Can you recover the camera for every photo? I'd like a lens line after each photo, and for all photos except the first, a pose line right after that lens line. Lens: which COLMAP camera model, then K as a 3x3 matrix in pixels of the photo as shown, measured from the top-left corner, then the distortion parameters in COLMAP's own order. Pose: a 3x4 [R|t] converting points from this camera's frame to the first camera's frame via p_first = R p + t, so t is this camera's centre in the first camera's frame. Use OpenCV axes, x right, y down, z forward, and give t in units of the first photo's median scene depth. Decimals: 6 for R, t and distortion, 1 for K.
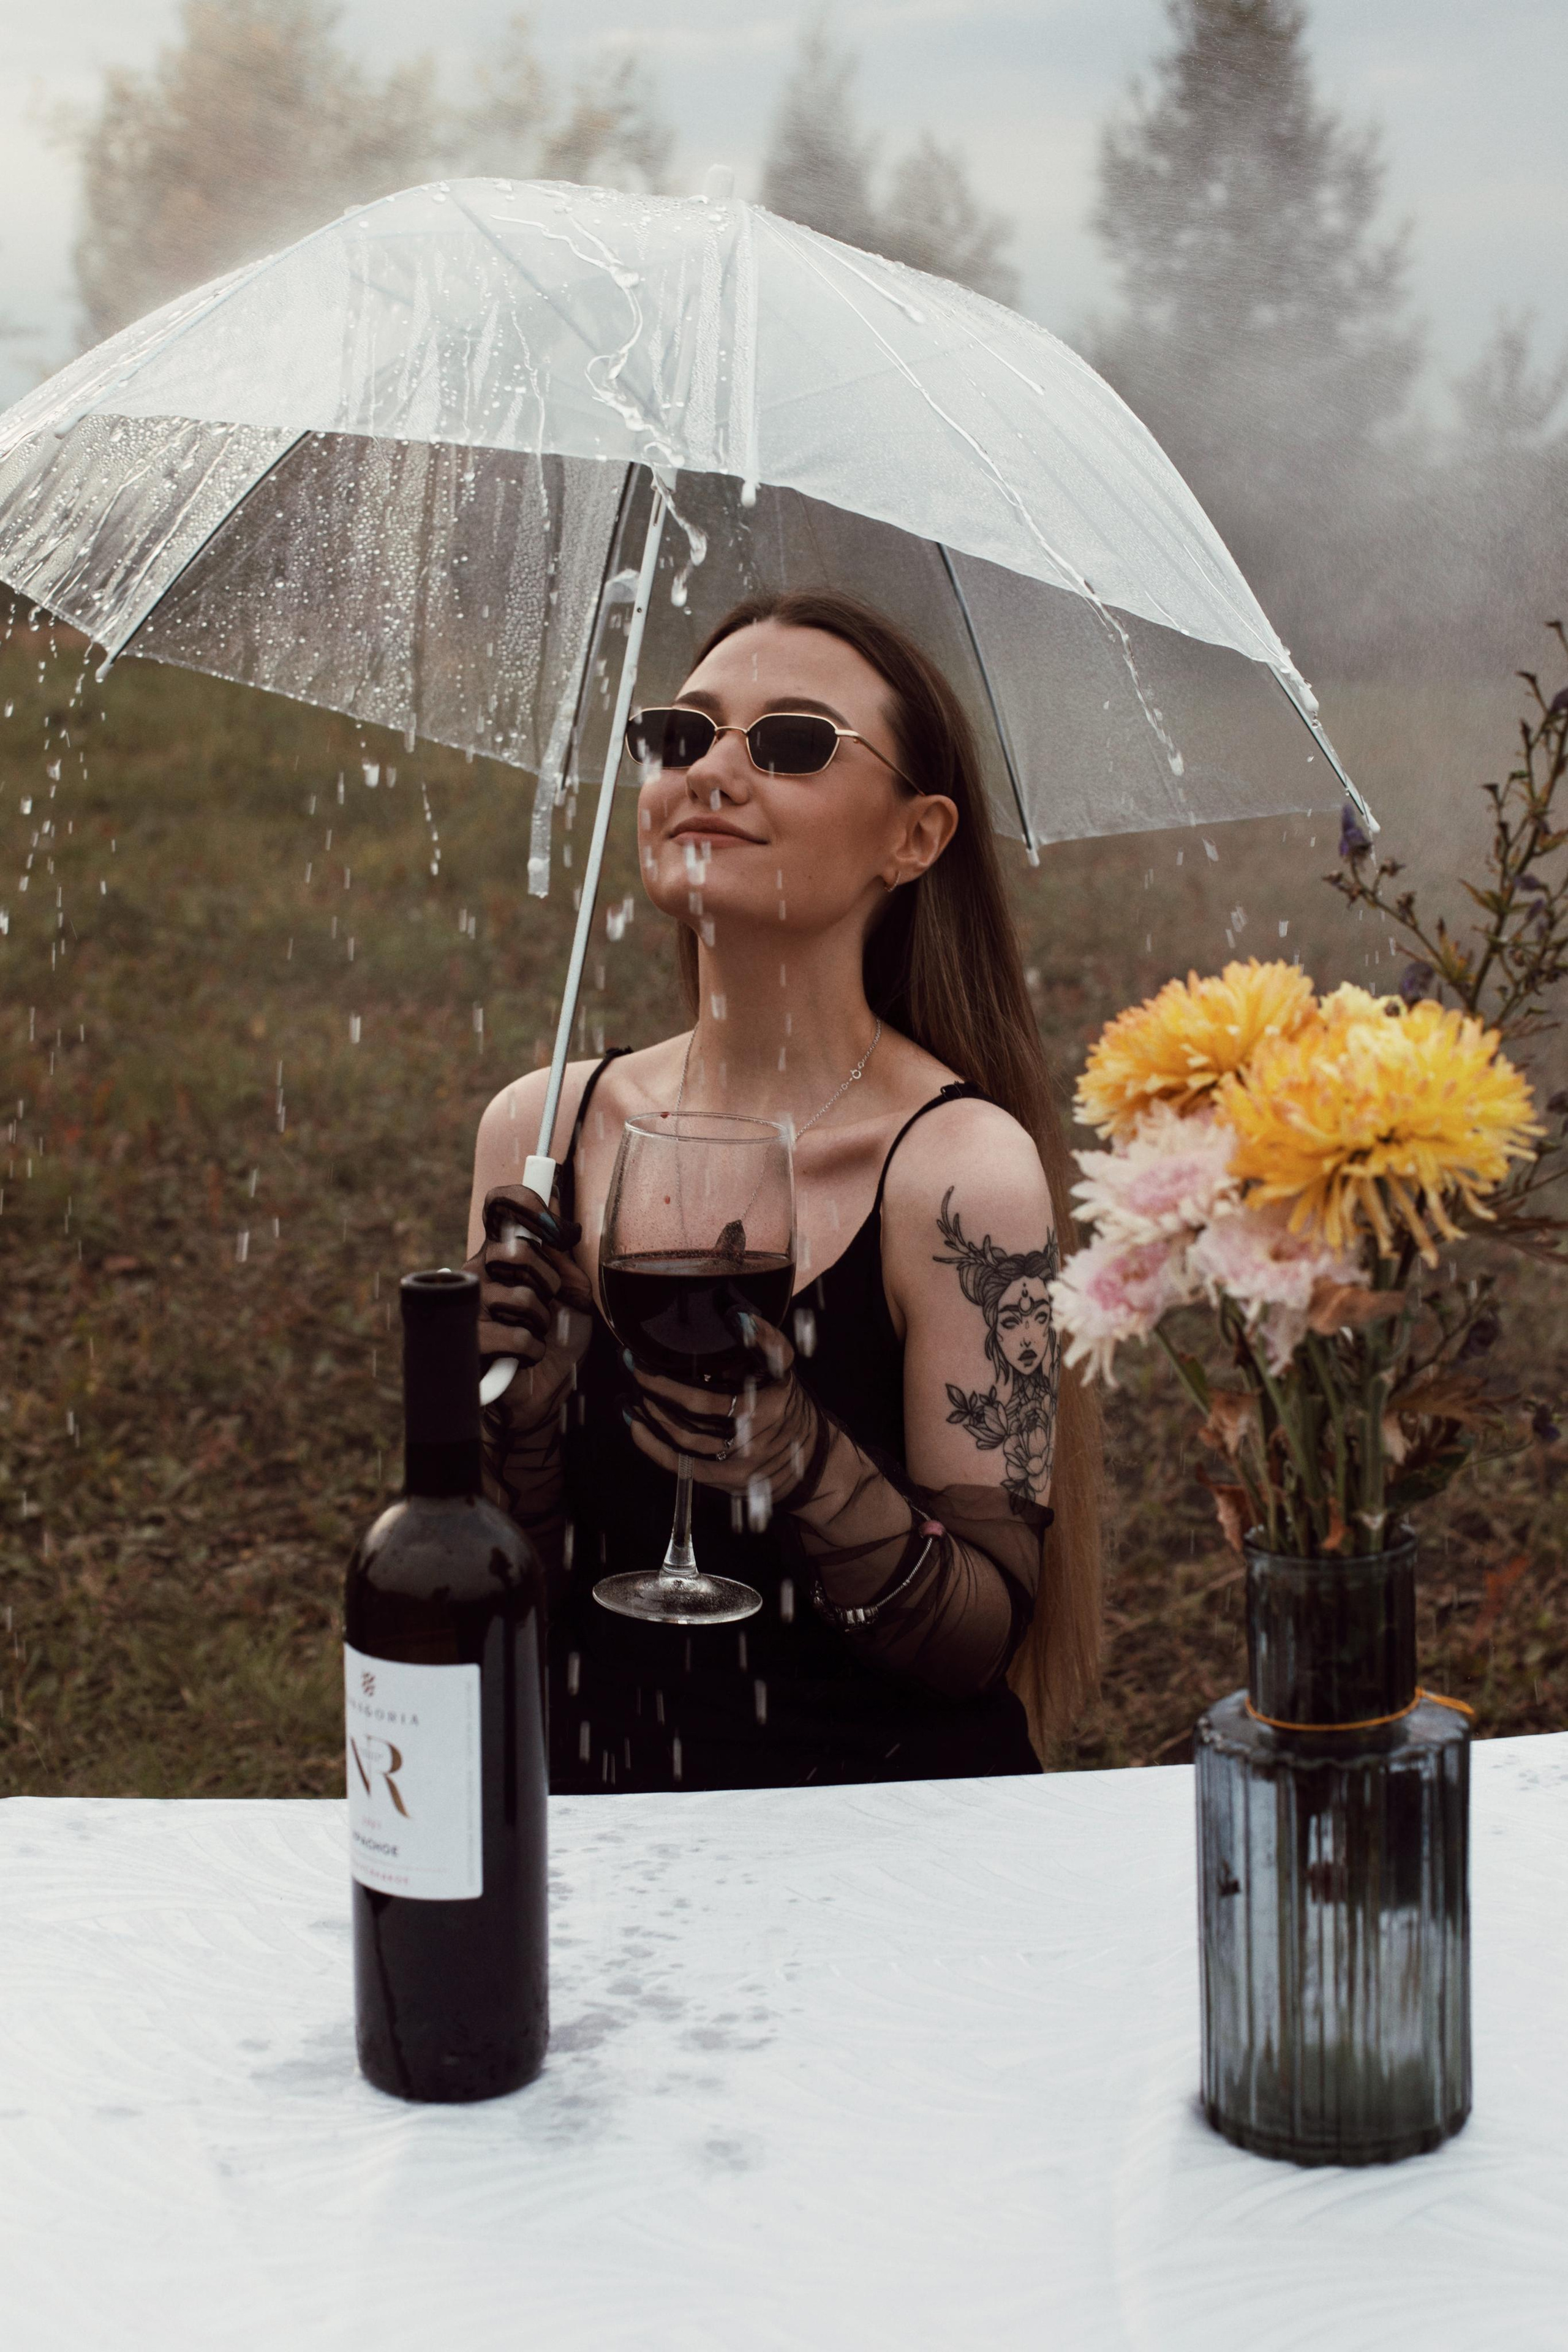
lens RADIAL K [[3414.4, 0, 776.9], [0, 3414.4, 1174.9], [0, 0, 1]] dist [-0.124917, 0.025917]
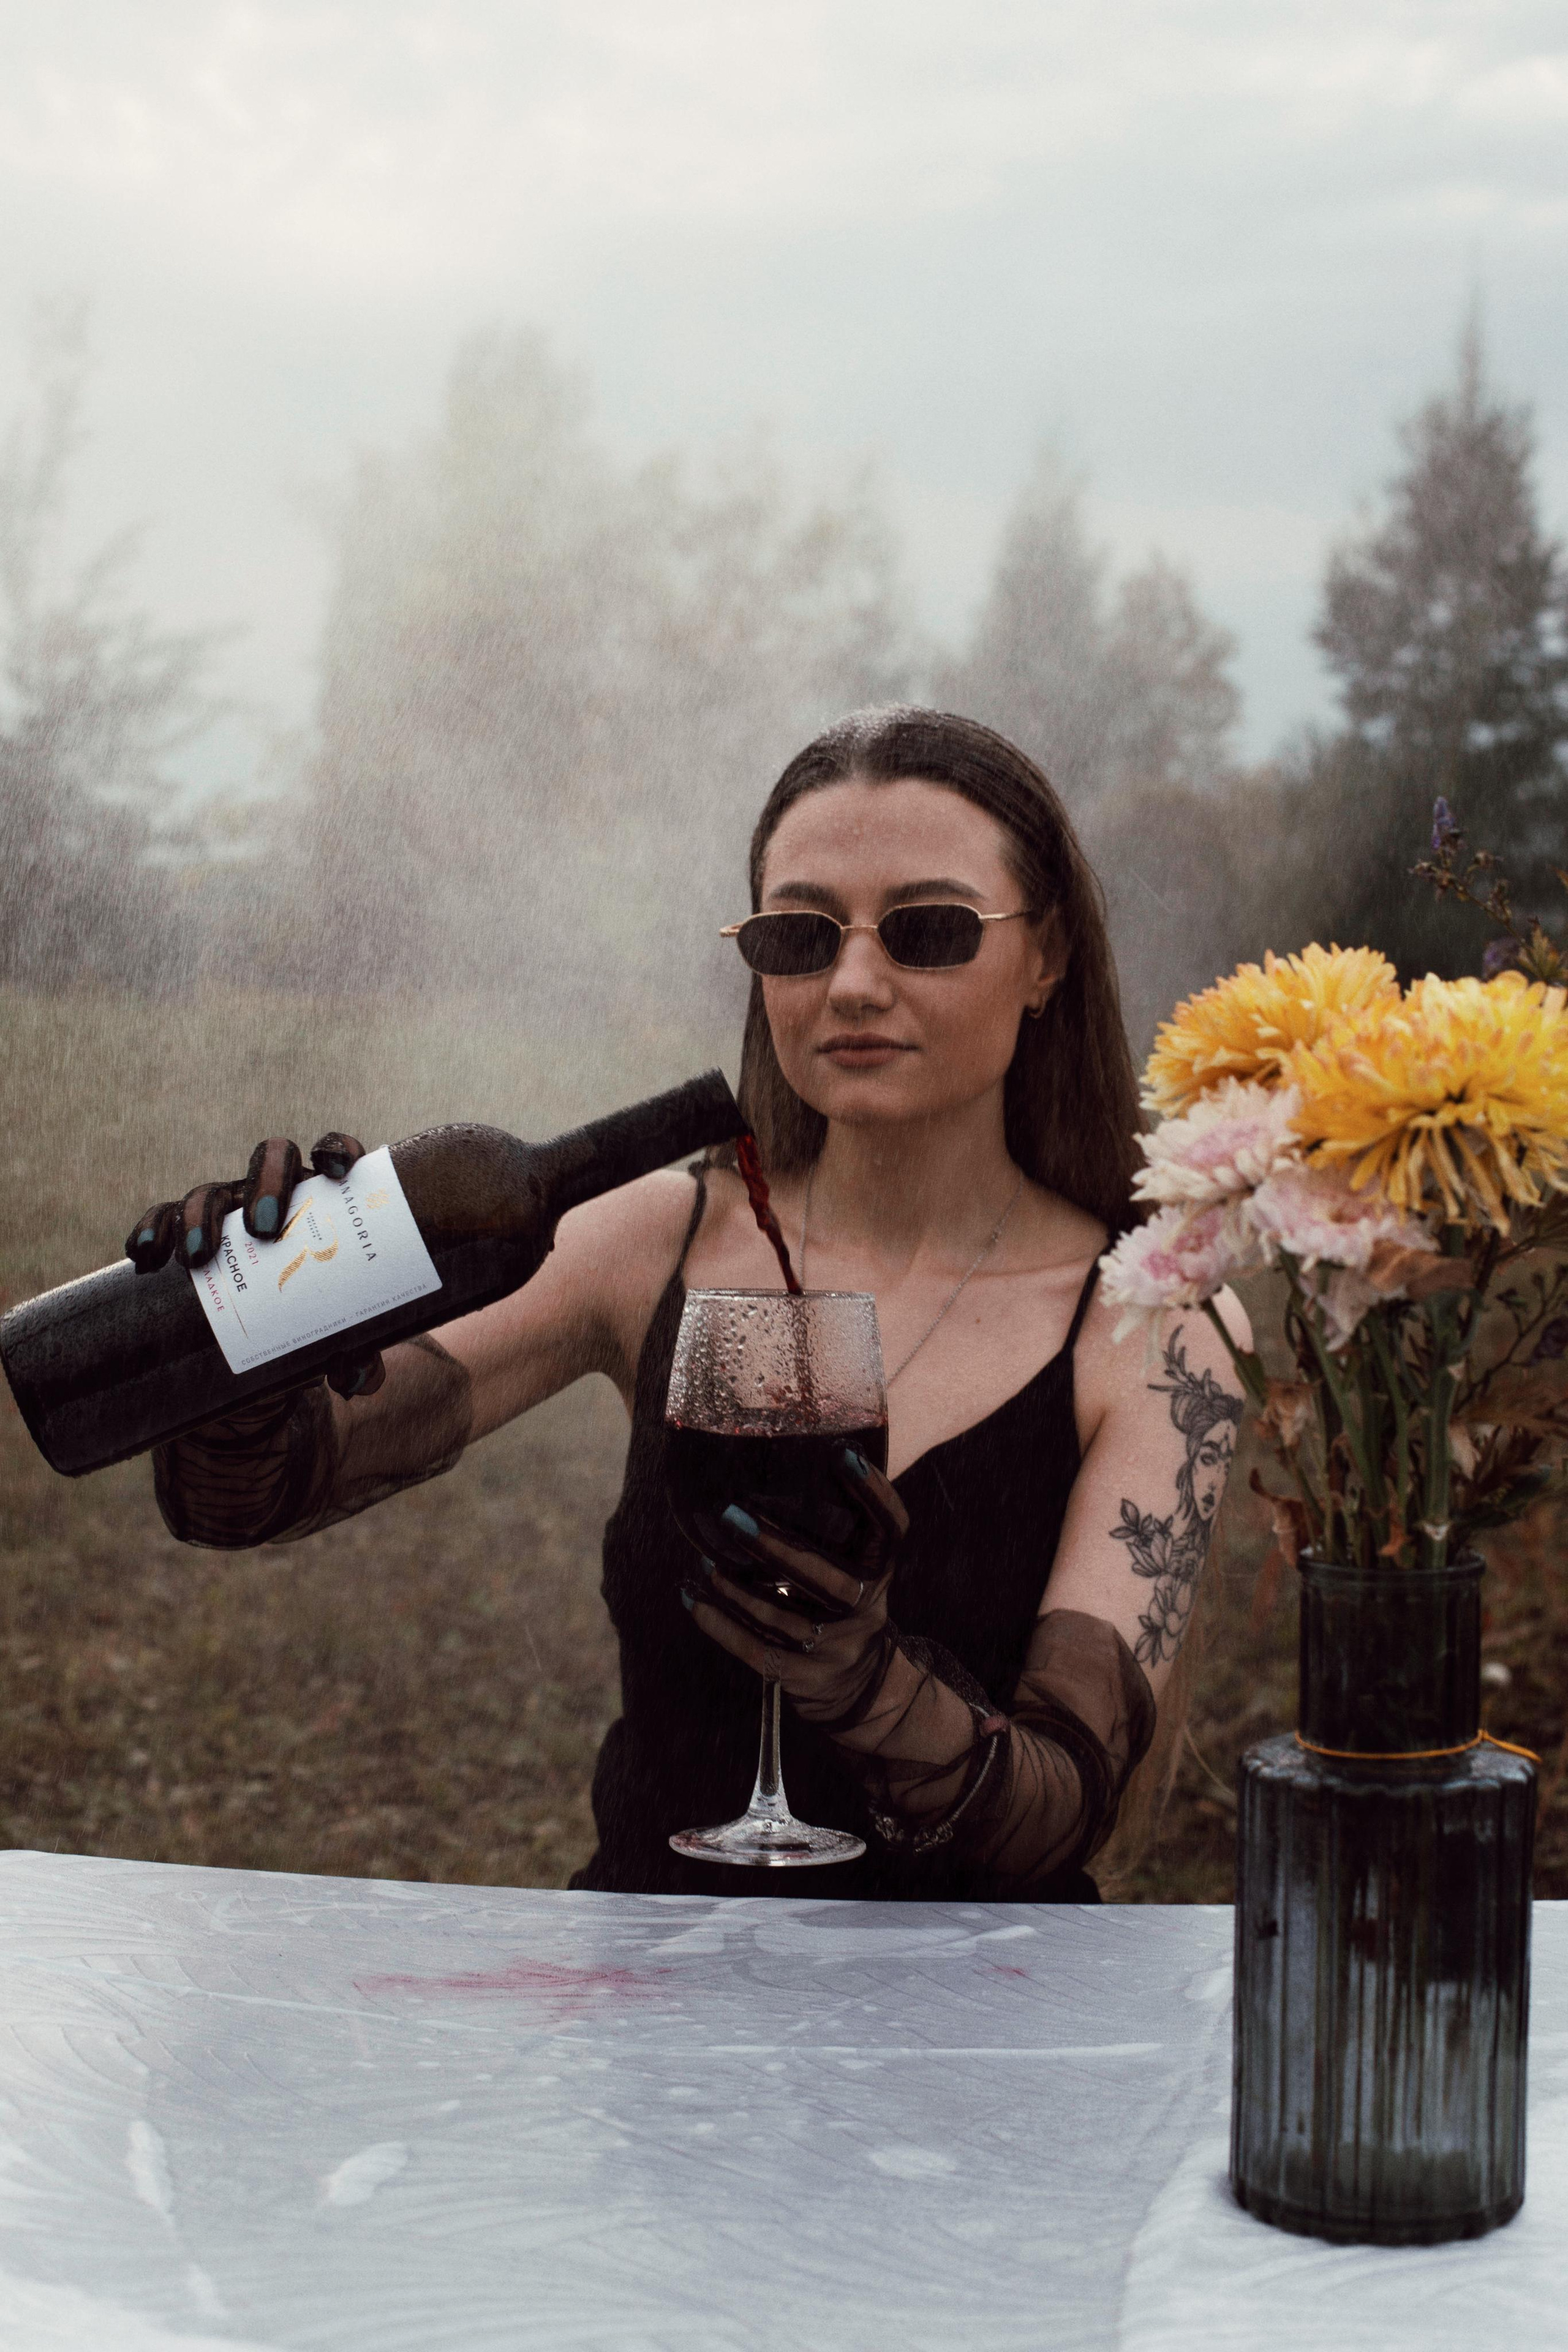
lens RADIAL K [[3427.4, 0, 786.6], [0, 3427.4, 1172.5], [0, 0, 1]] dist [-0.141078, 0.044877]
pose [[0.996982, 0.053869, -0.055898, 0.043280], [-0.060096, 0.991375, -0.116462, 0.120042], [0.049142, 0.119470, 0.991621, 0.050472]]
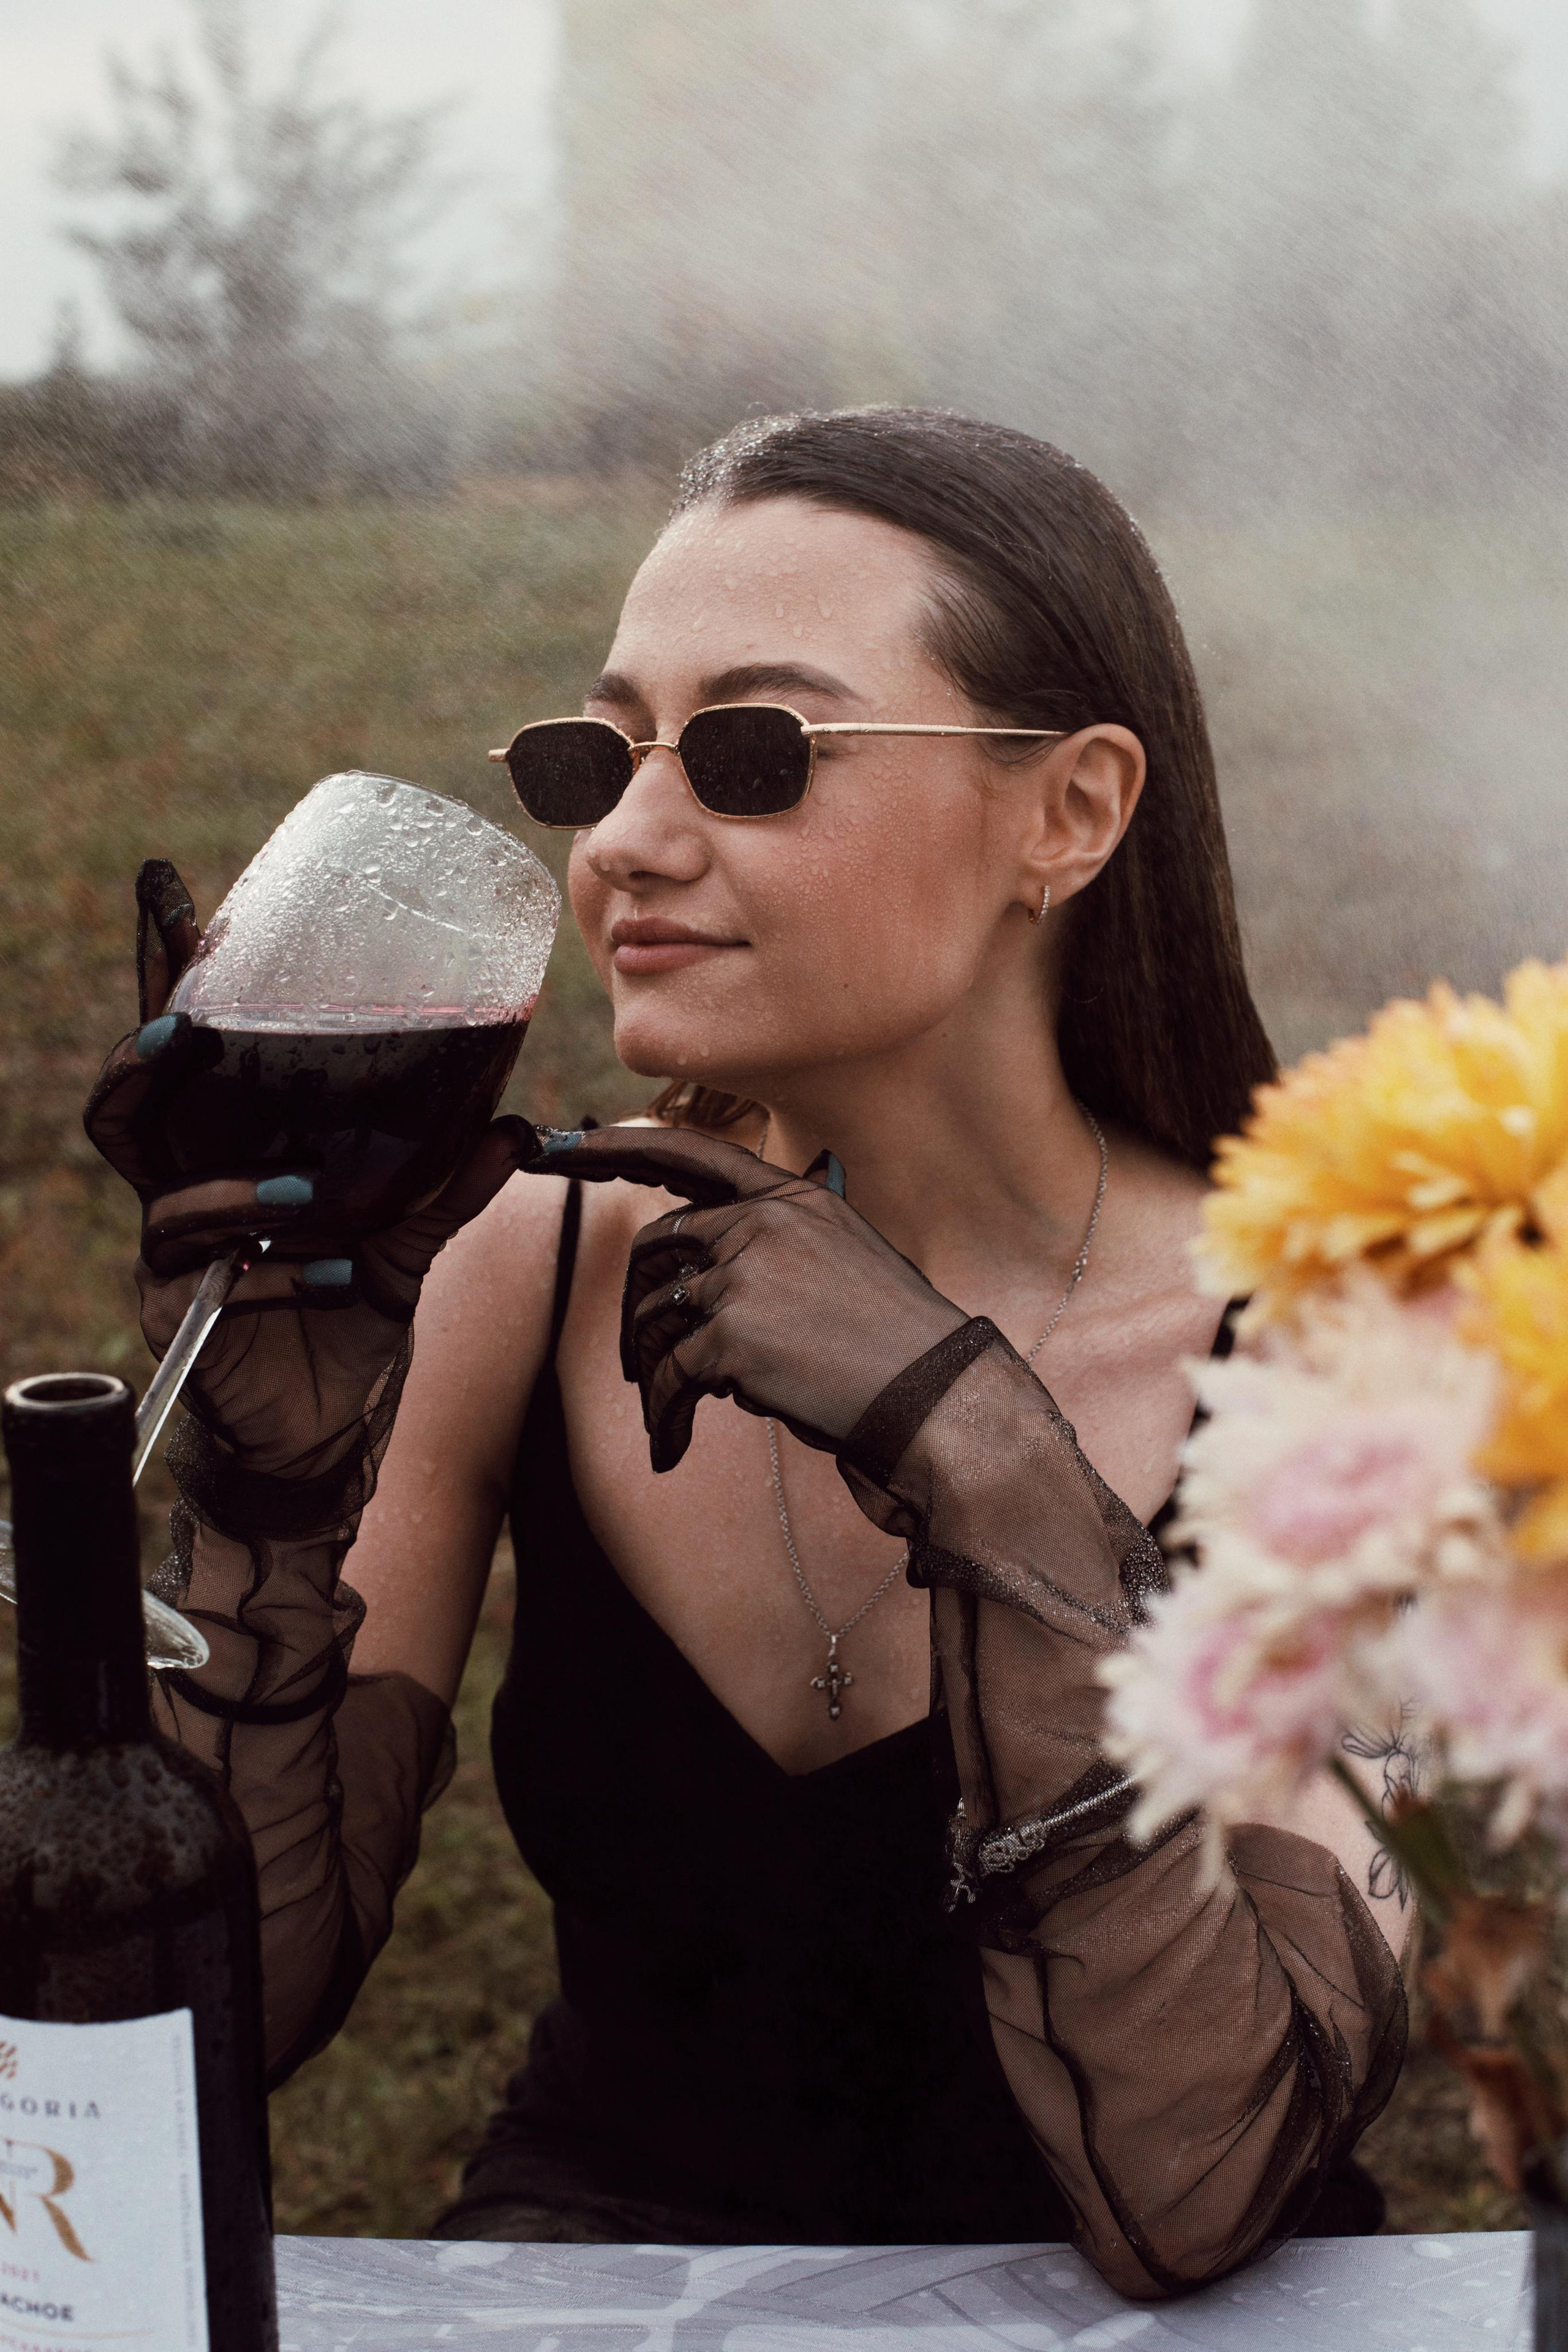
lens RADIAL K [[3485.4, 0, 781.7], [0, 3485.4, 1170.1], [0, 0, 1]] dist [-0.136009, -0.026990]
pose [[0.990217, 0.014693, -0.138764, 0.097740], [-0.009479, 0.999226, 0.038167, -0.050606], [0.139217, -0.036478, 0.989590, 0.510665]]
